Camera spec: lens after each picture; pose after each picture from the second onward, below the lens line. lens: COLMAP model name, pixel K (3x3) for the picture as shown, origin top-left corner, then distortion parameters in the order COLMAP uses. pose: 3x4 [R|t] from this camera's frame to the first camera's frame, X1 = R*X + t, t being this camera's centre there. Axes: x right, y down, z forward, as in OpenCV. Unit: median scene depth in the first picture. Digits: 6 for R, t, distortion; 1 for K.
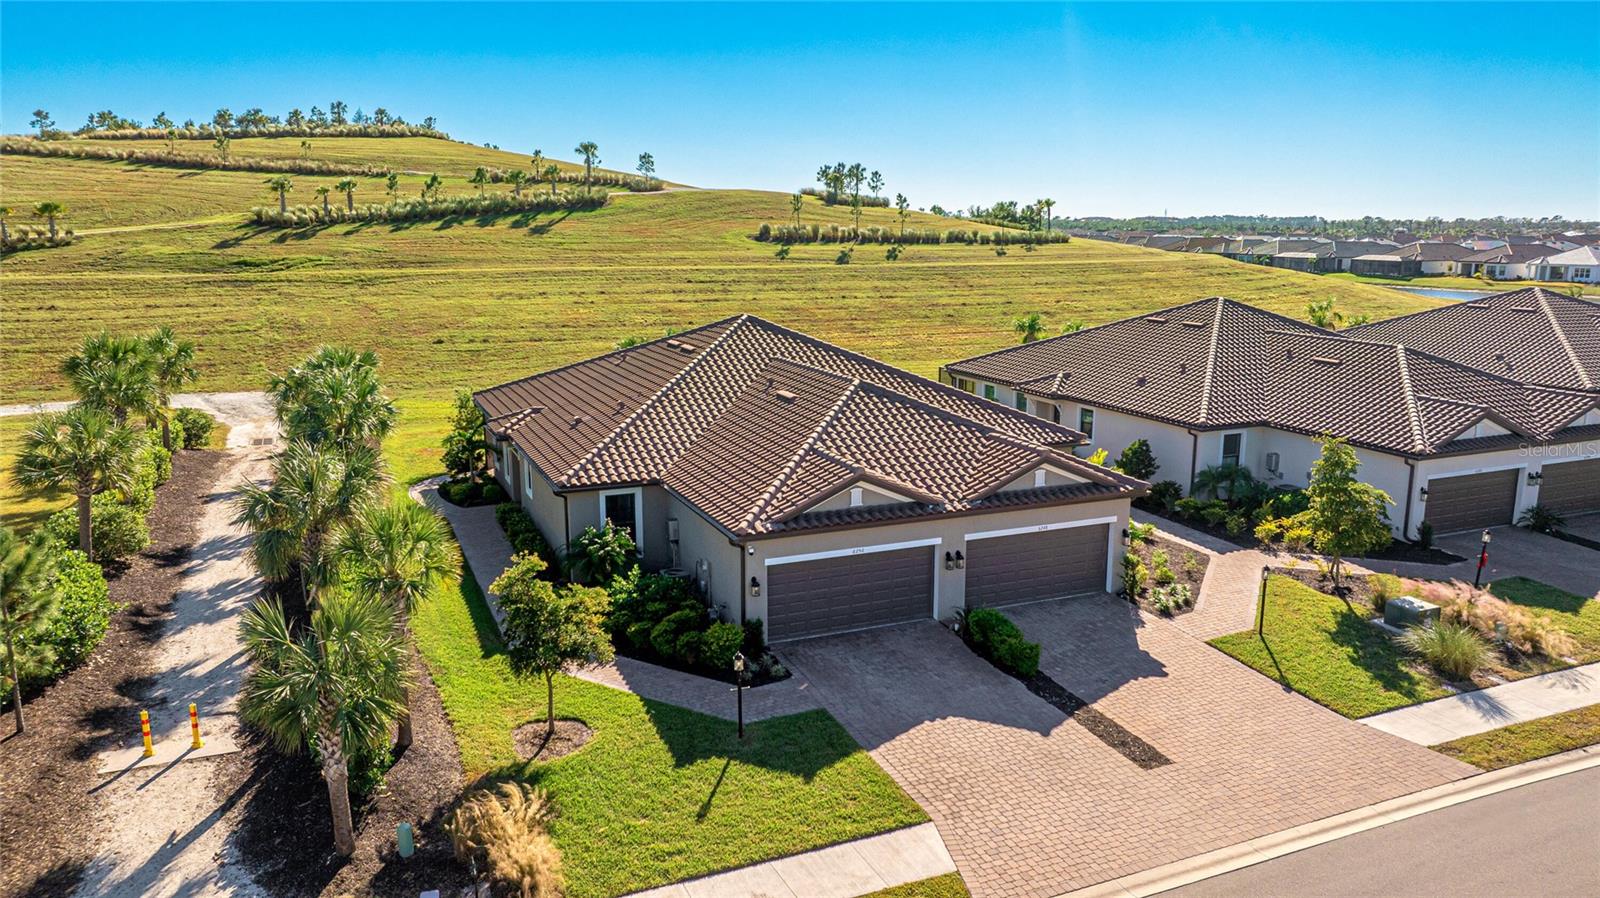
lens RADIAL K [[1123.5, 0, 800.0], [0, 1123.5, 449.0], [0, 0, 1]] dist [-0.011863, 0.001622]
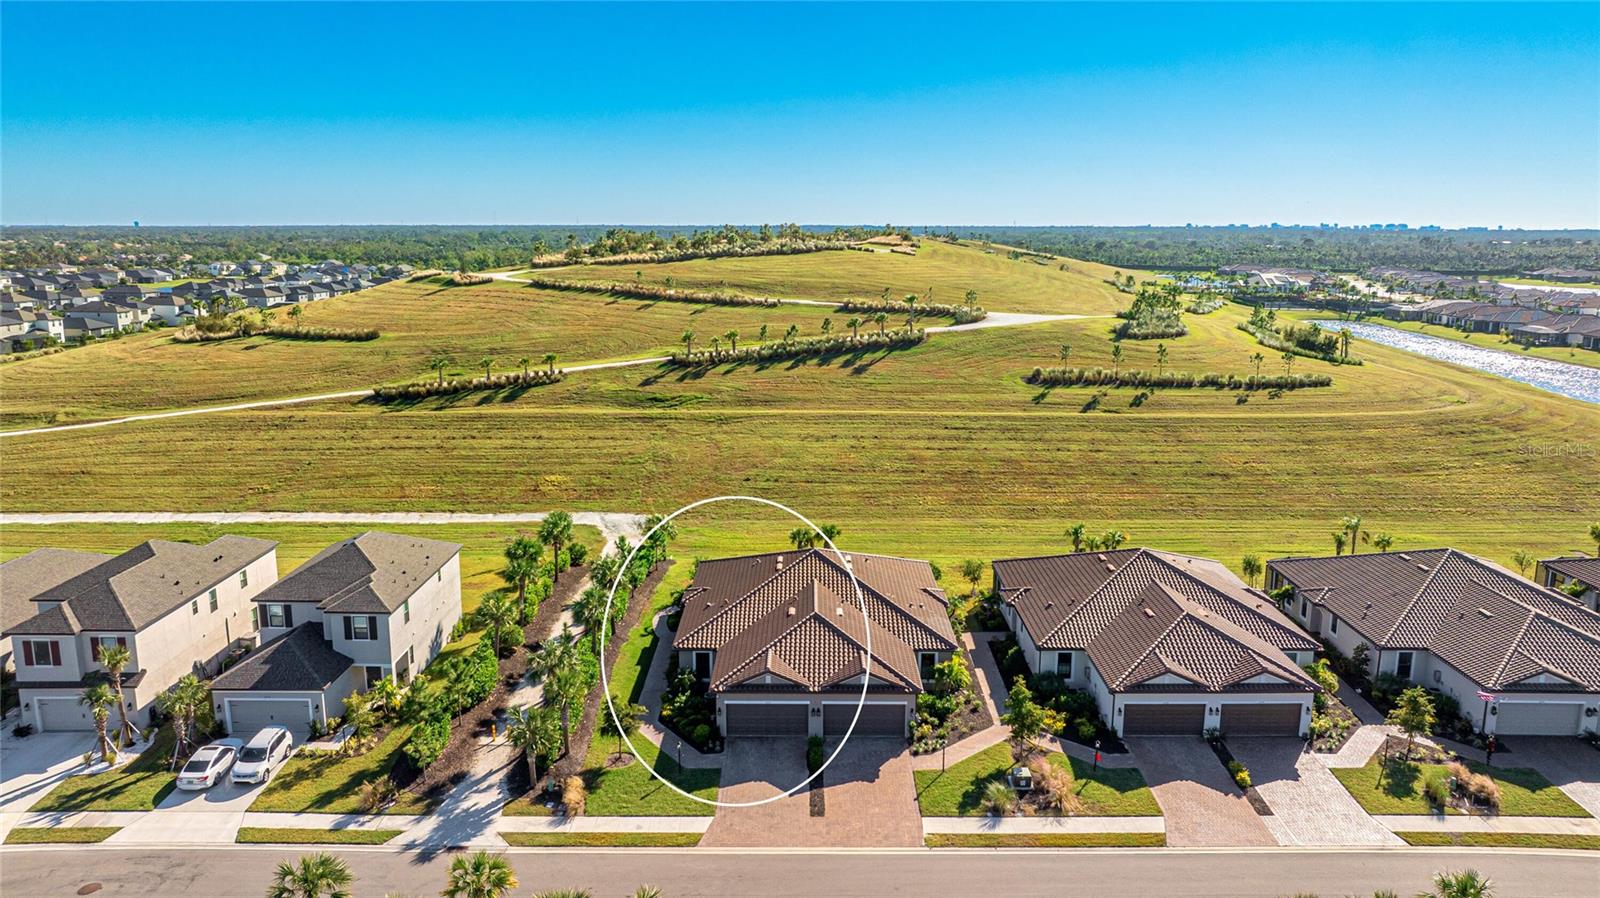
lens RADIAL K [[1123.5, 0, 800.0], [0, 1123.5, 449.0], [0, 0, 1]] dist [-0.011863, 0.001622]
pose [[0.916718, 0.079632, -0.391519, 0.282885], [-0.080753, 0.996641, 0.013630, -0.134899], [0.391290, 0.019121, 0.920069, -0.319268]]
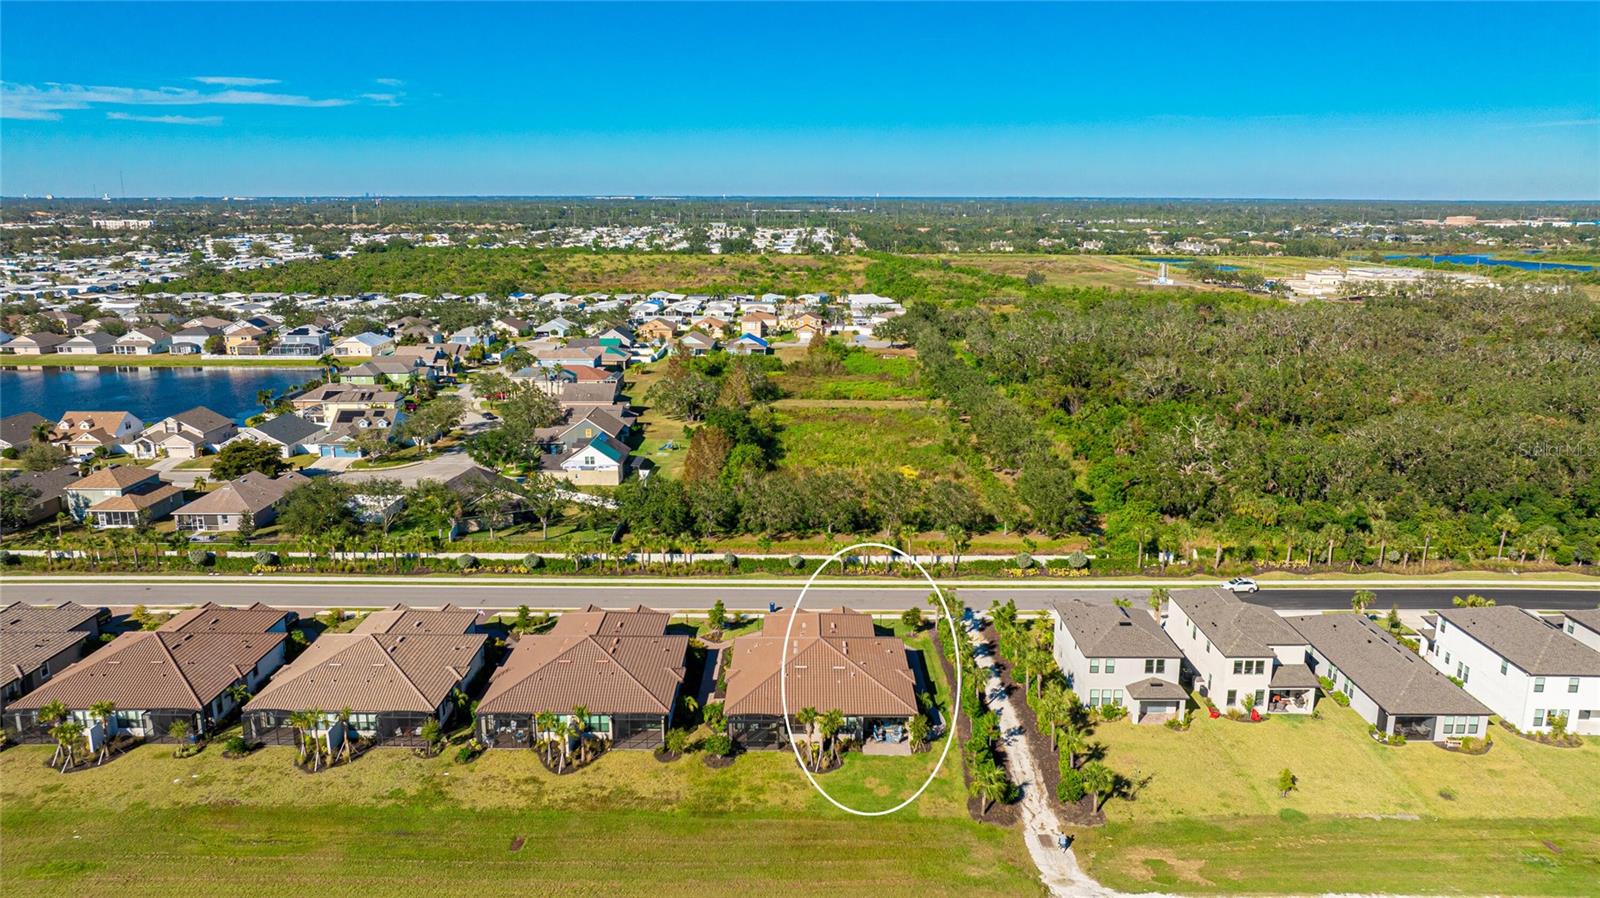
lens RADIAL K [[1123.5, 0, 800.0], [0, 1123.5, 449.0], [0, 0, 1]] dist [-0.011863, 0.001622]
pose [[-0.918186, -0.089880, 0.385819, -0.431584], [0.076433, 0.915429, 0.395156, -0.688732], [-0.388706, 0.392316, -0.833664, 1.335491]]
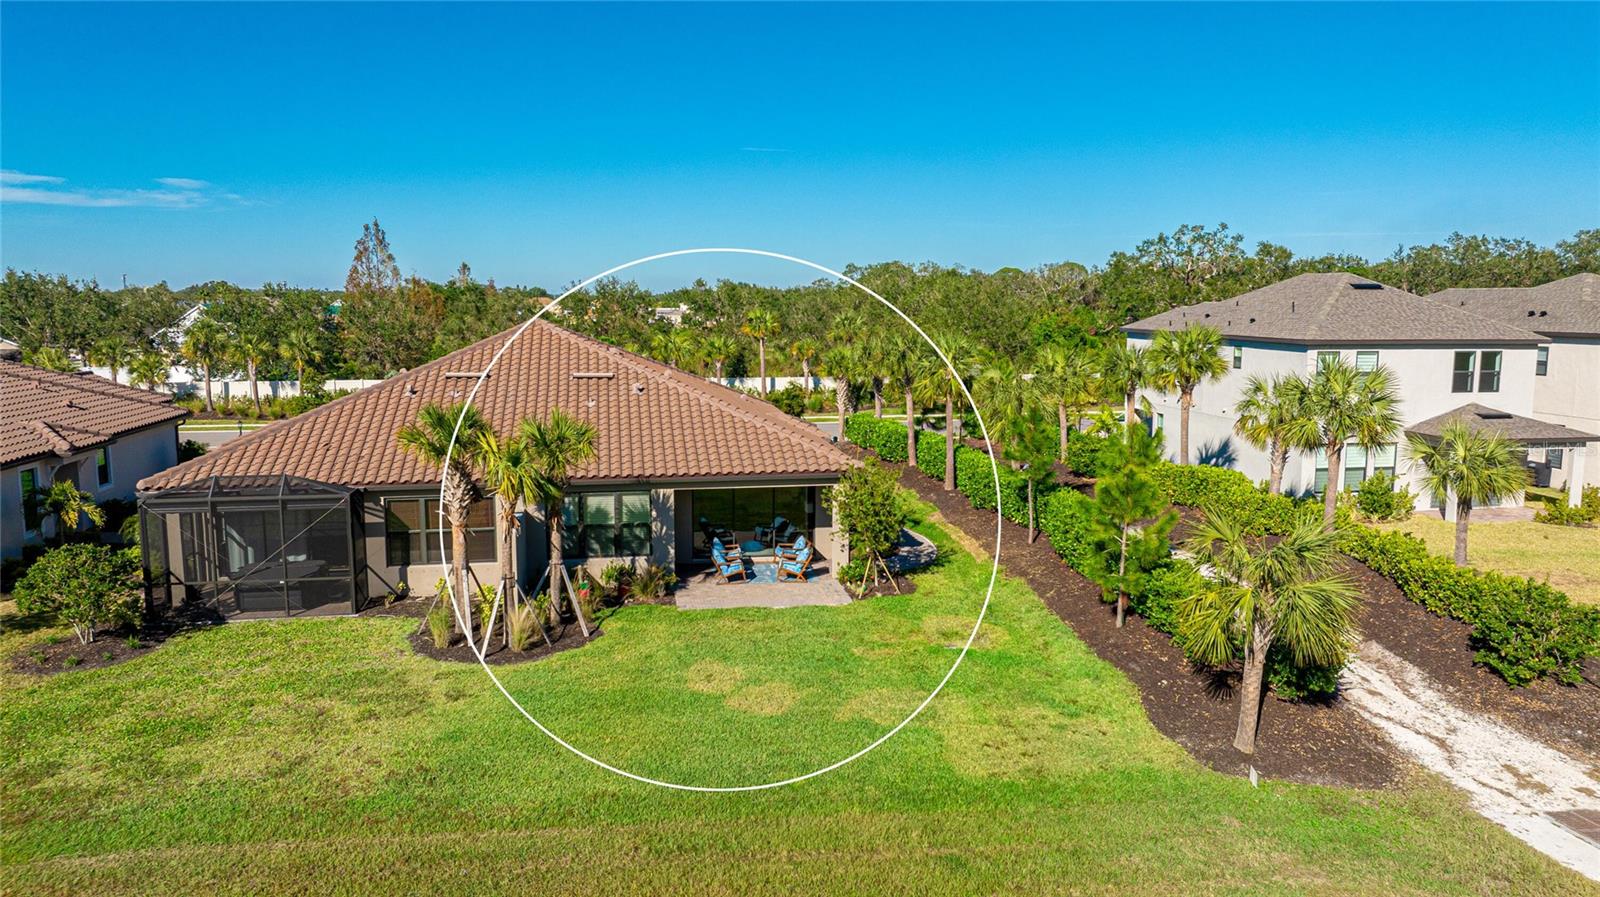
lens RADIAL K [[1123.5, 0, 800.0], [0, 1123.5, 448.5], [0, 0, 1]] dist [-0.011863, 0.001622]
pose [[-0.971649, -0.031949, 0.234258, -0.198772], [0.045343, 0.947253, 0.317263, -0.128189], [-0.232037, 0.318890, -0.918949, 0.783097]]
